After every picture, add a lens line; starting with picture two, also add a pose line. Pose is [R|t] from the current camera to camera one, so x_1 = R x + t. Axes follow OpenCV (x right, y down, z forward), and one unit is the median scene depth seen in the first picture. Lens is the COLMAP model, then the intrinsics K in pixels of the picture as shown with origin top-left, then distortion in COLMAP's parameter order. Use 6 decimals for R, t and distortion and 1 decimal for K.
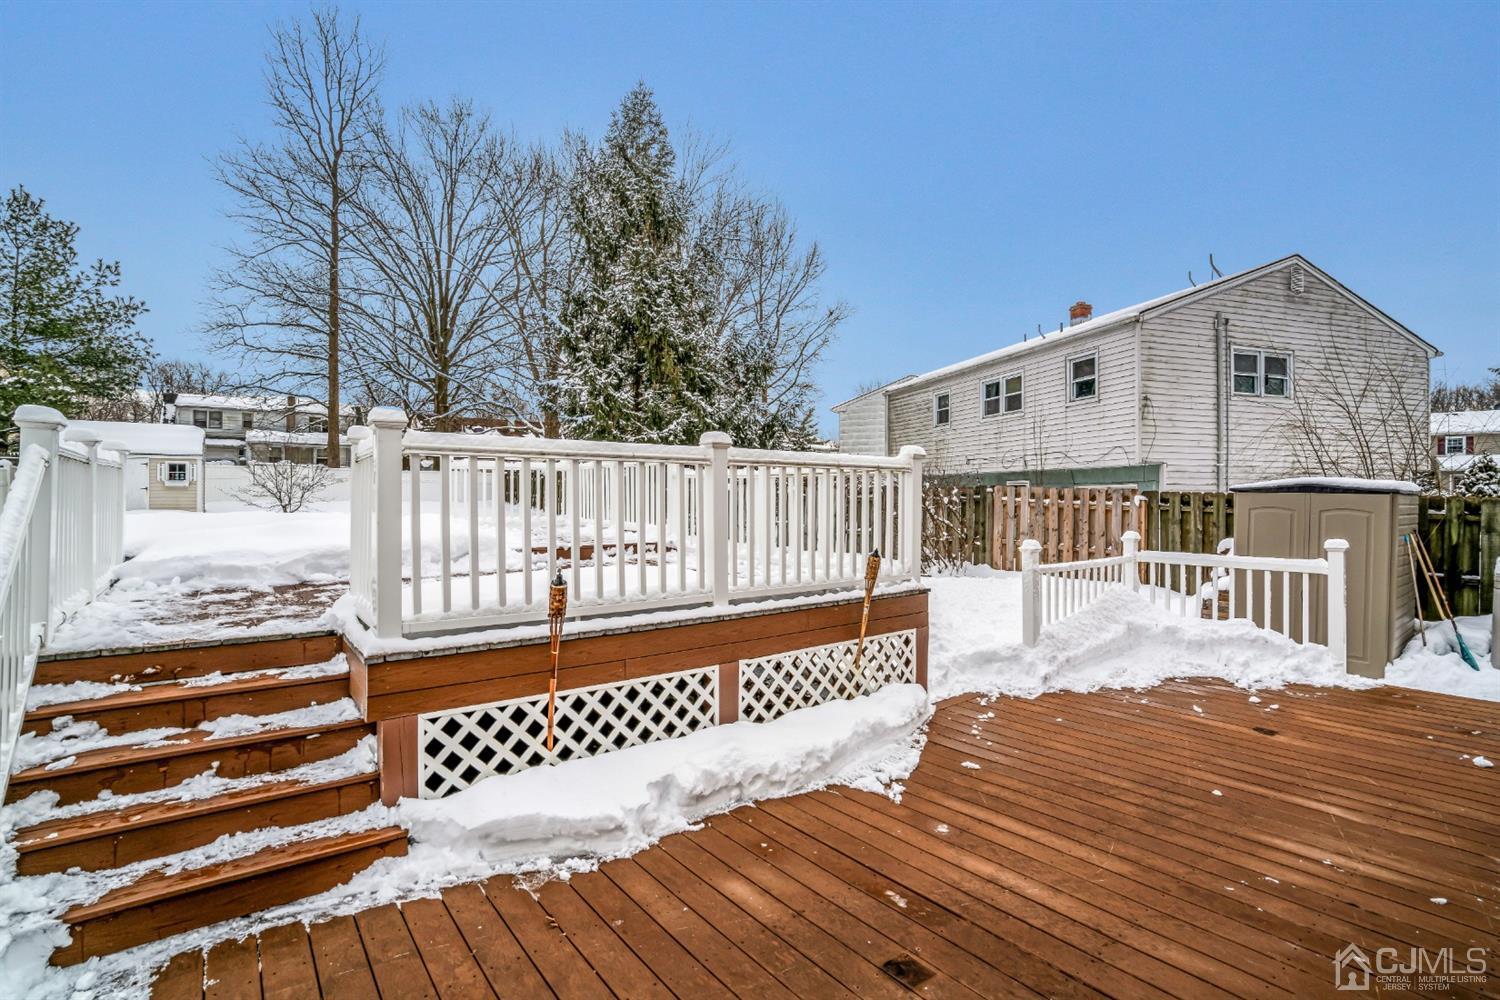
lens RADIAL K [[691.8, 0, 754.1], [0, 691.8, 496.0], [0, 0, 1]] dist [-0.058656, 0.022507]
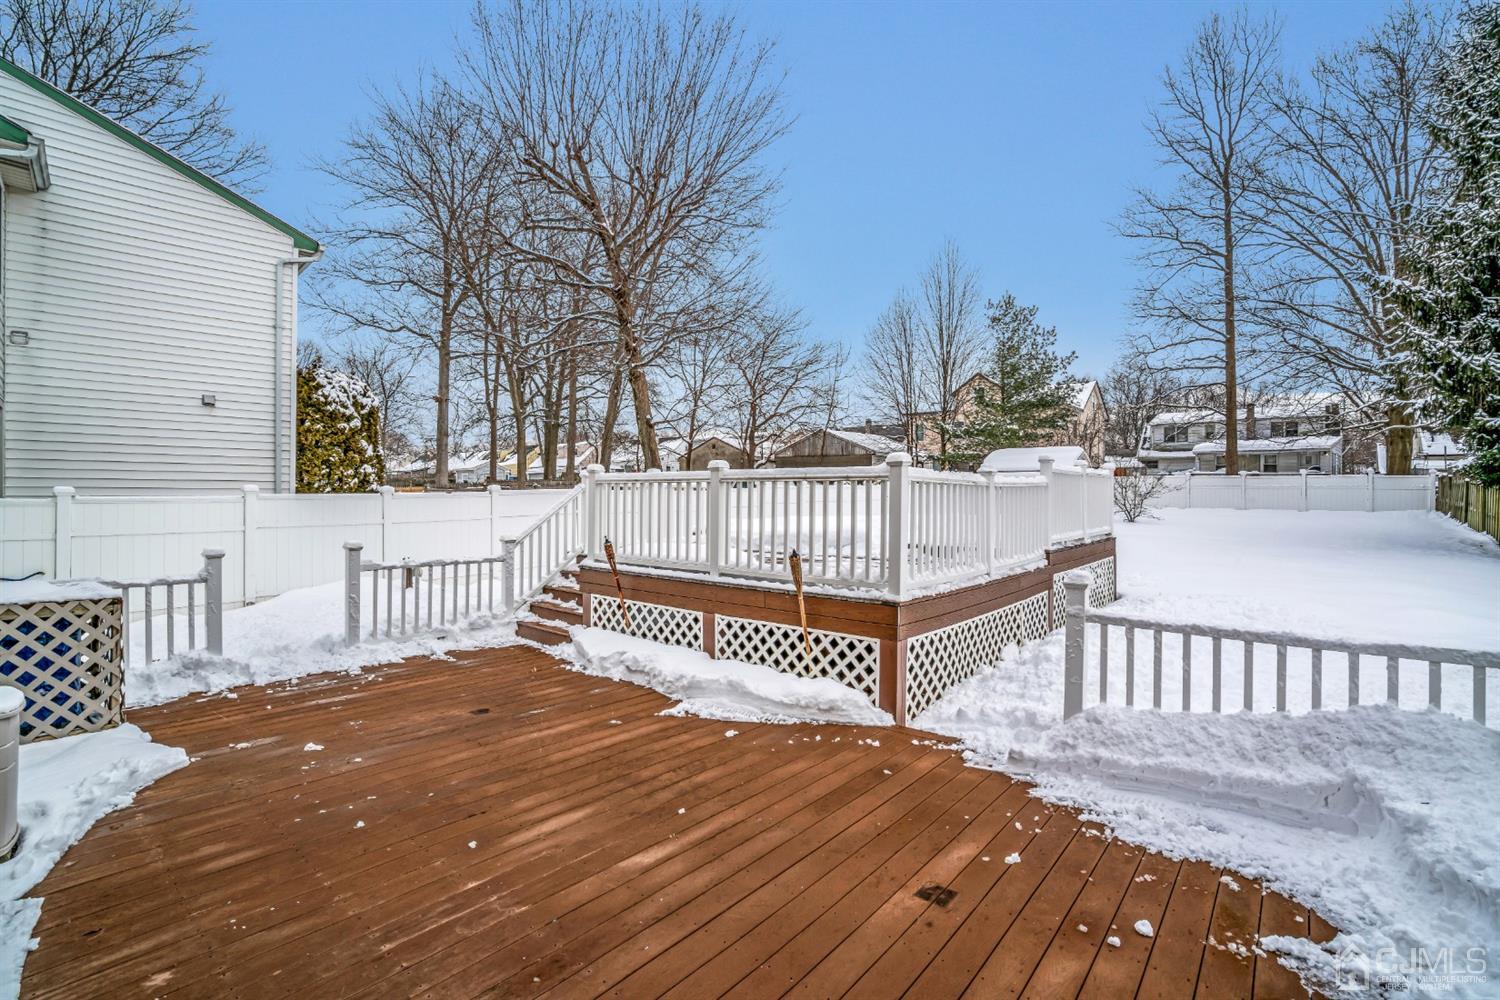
lens RADIAL K [[691.8, 0, 754.1], [0, 691.8, 496.0], [0, 0, 1]] dist [-0.058656, 0.022507]
pose [[0.214005, -0.002667, -0.976829, 0.334274], [-0.008092, 0.999957, -0.004503, -0.002008], [0.976799, 0.008868, 0.213974, 0.176283]]
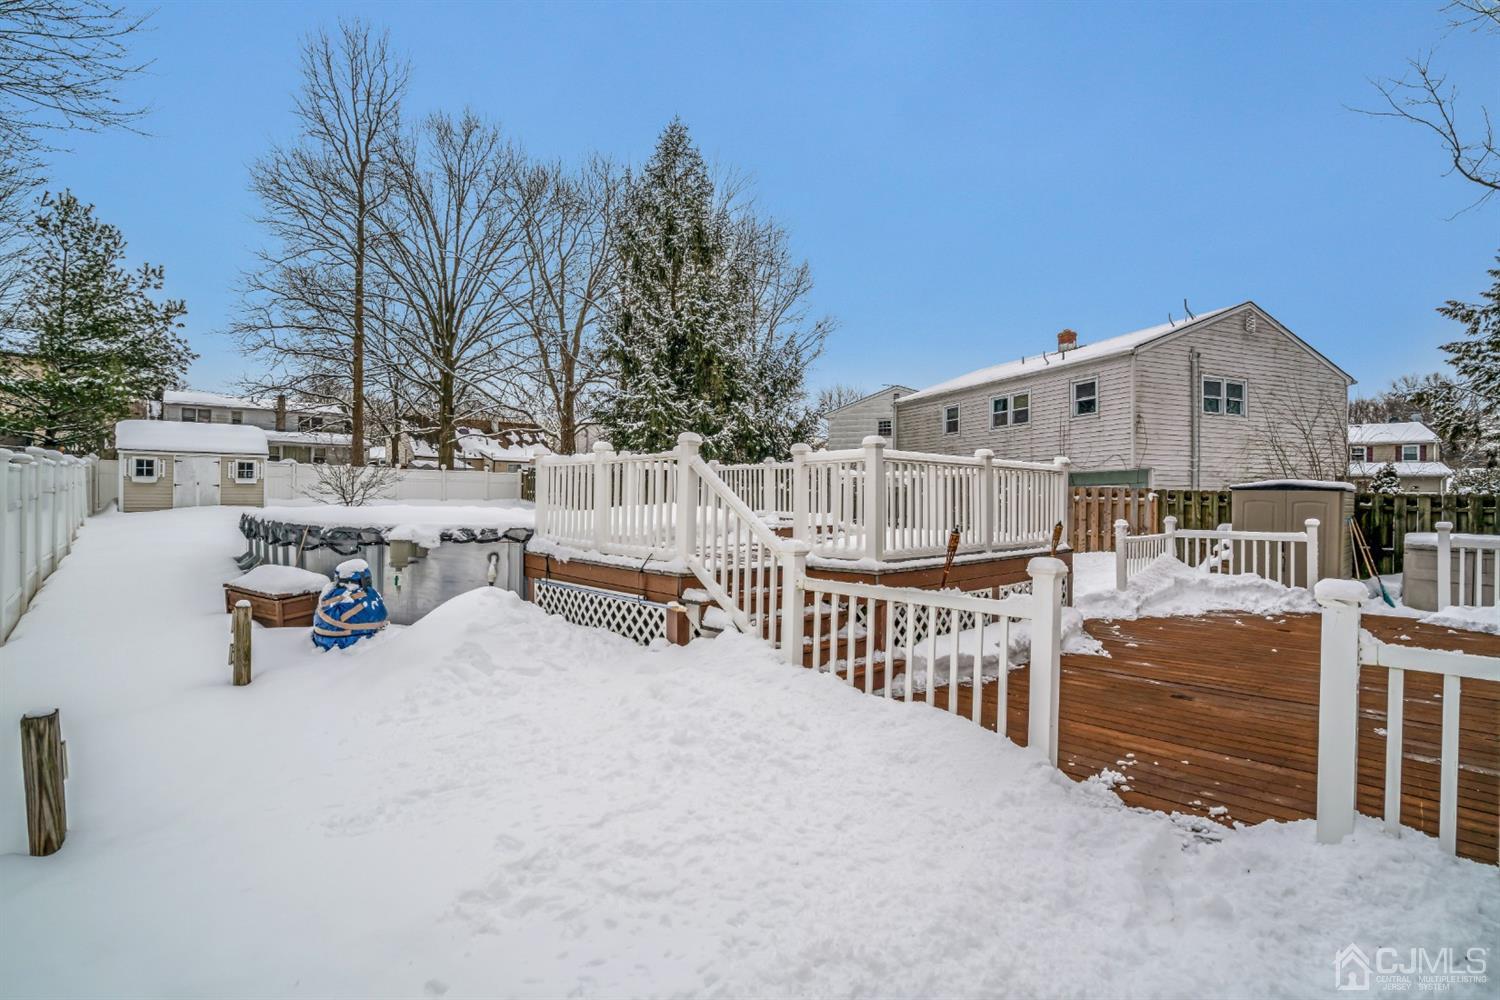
lens RADIAL K [[691.8, 0, 754.1], [0, 691.8, 496.0], [0, 0, 1]] dist [-0.058656, 0.022507]
pose [[0.996642, 0.003631, 0.081803, -0.173491], [-0.003387, 0.999989, -0.003130, 0.006668], [-0.081813, 0.002842, 0.996644, -0.140058]]
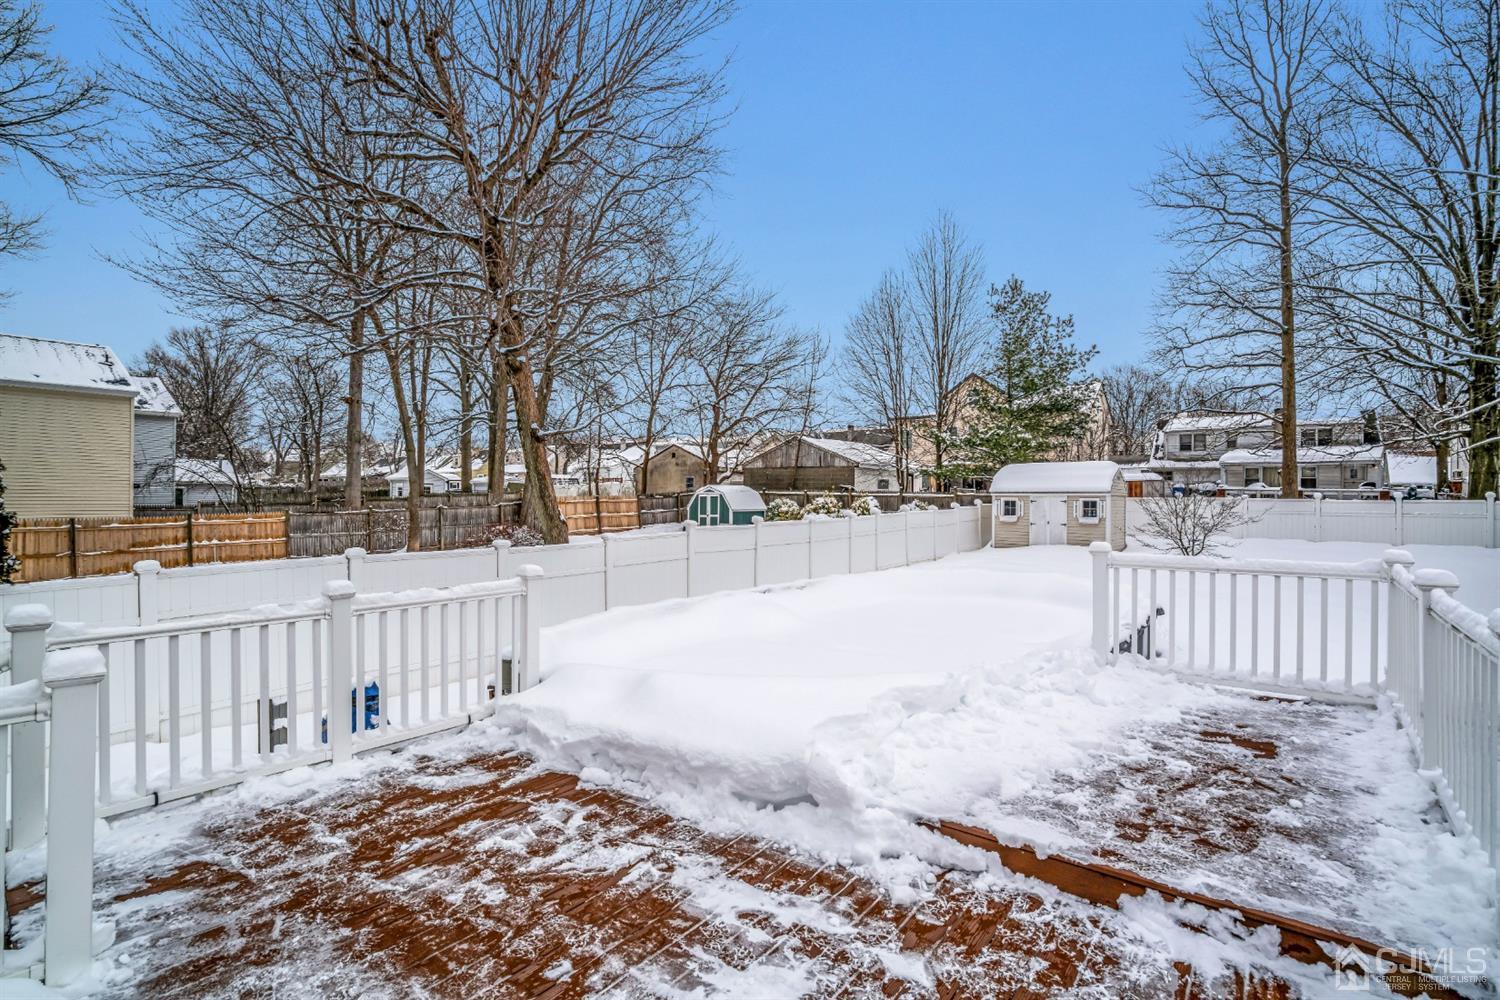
lens RADIAL K [[691.8, 0, 754.1], [0, 691.8, 496.0], [0, 0, 1]] dist [-0.058656, 0.022507]
pose [[0.239443, -0.005570, -0.970894, 0.026732], [-0.008450, 0.999934, -0.007820, -0.049323], [0.970874, 0.010076, 0.239380, 0.297386]]
